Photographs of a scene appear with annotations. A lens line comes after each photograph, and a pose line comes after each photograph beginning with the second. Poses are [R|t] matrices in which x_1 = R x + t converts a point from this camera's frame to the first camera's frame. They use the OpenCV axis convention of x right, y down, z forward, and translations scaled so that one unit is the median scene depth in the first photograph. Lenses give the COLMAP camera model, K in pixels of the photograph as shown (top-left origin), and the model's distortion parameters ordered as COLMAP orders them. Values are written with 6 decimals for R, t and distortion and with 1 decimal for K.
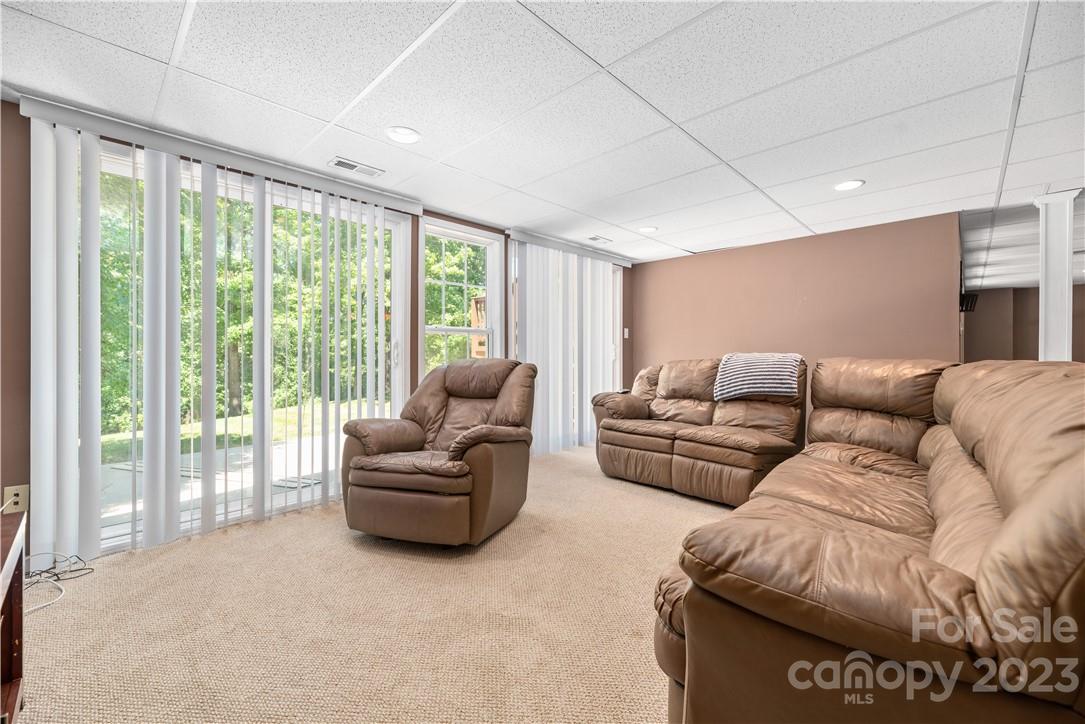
lens RADIAL K [[441.6, 0, 542.3], [0, 441.6, 355.9], [0, 0, 1]] dist [0.001897, 0.000176]
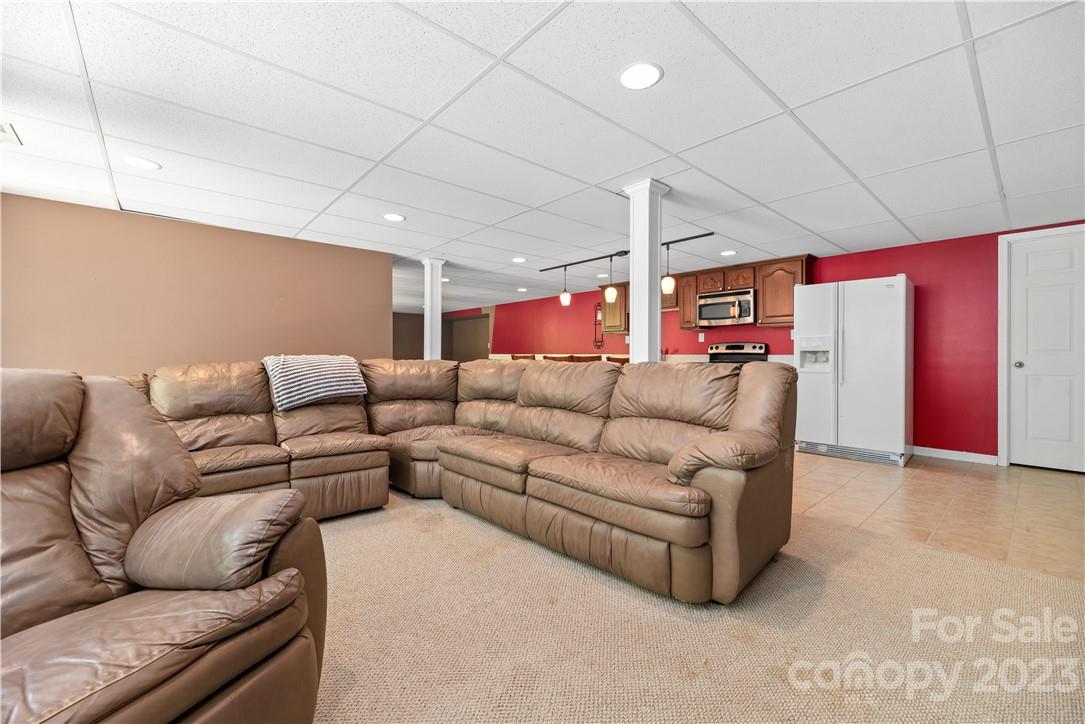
lens RADIAL K [[441.6, 0, 542.8], [0, 441.6, 357.4], [0, 0, 1]] dist [0.001897, 0.000176]
pose [[0.069009, -0.007431, 0.997588, -0.475262], [0.005237, 0.999961, 0.007086, -0.005513], [-0.997602, 0.004735, 0.069046, 0.484218]]
